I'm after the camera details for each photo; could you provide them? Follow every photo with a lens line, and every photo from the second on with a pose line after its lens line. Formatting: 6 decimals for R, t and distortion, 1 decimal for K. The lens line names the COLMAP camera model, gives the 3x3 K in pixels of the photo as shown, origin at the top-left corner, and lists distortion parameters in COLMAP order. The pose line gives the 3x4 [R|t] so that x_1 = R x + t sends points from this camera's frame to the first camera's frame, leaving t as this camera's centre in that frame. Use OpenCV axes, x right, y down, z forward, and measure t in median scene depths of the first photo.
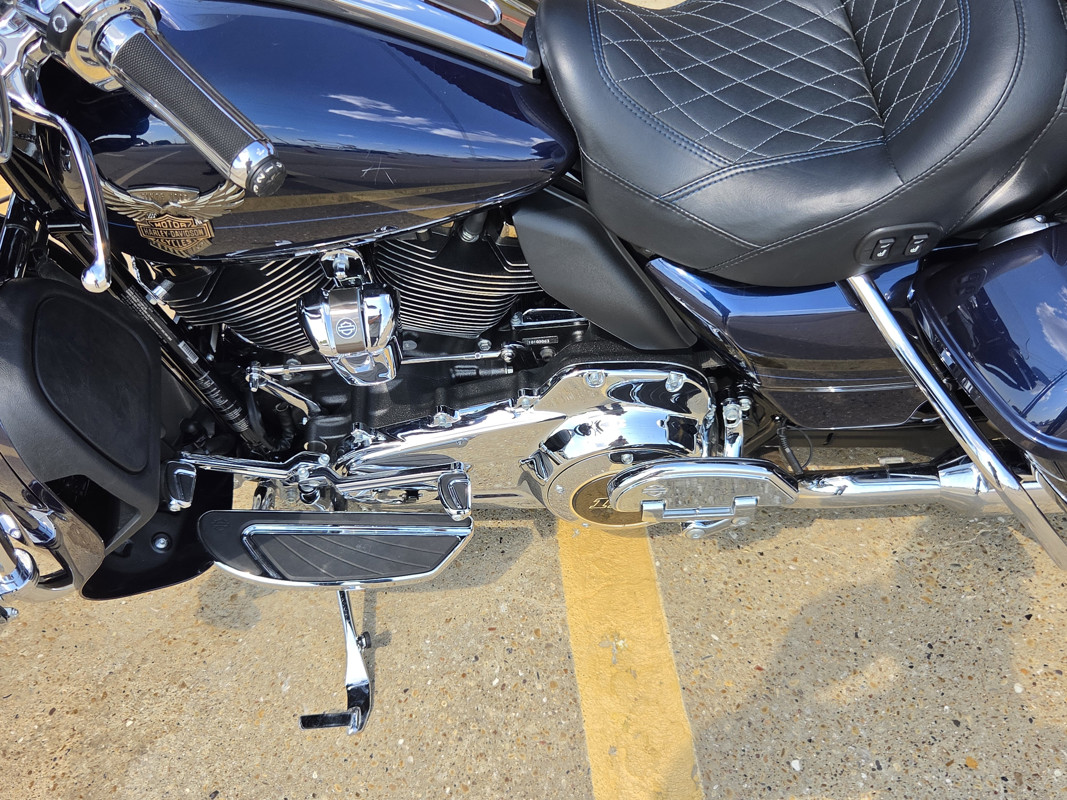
lens RADIAL K [[1076.9, 0, 533.5], [0, 1076.9, 400.0], [0, 0, 1]] dist [0.068235, -0.090748]
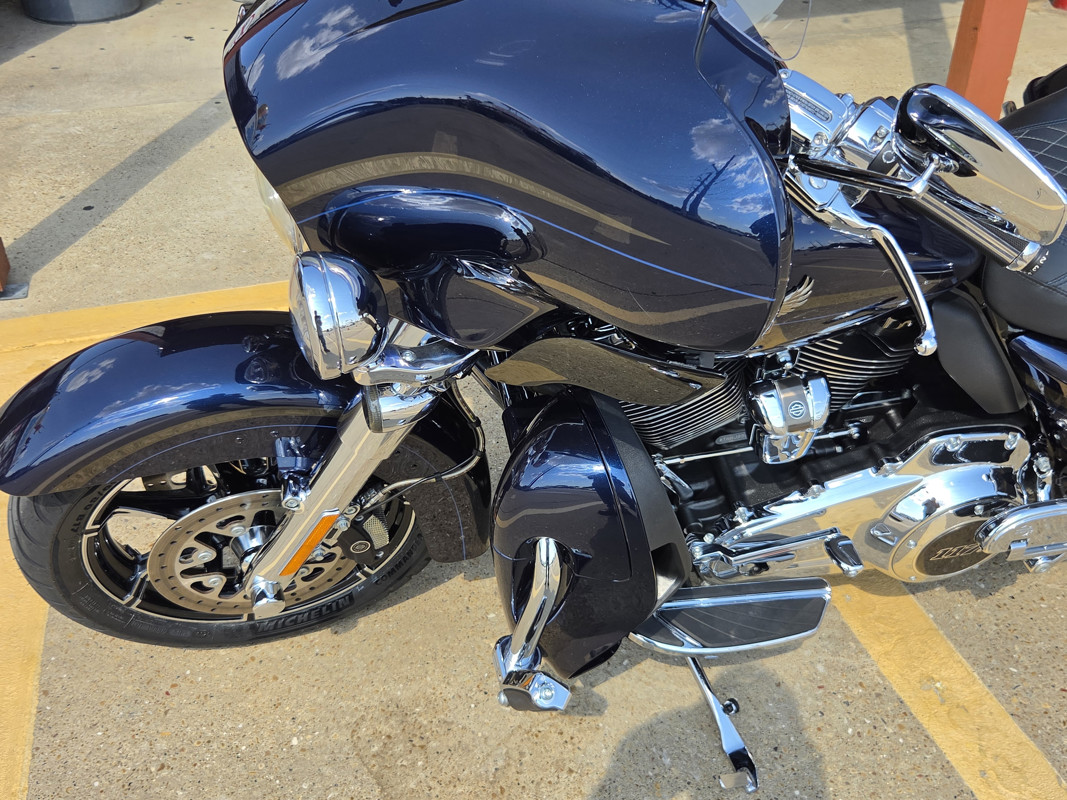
lens RADIAL K [[1076.9, 0, 533.5], [0, 1076.9, 400.0], [0, 0, 1]] dist [0.068235, -0.090748]
pose [[0.981456, -0.073578, 0.177003, -0.552305], [0.096526, 0.987483, -0.124742, 0.035171], [-0.165609, 0.139514, 0.976273, -0.084197]]
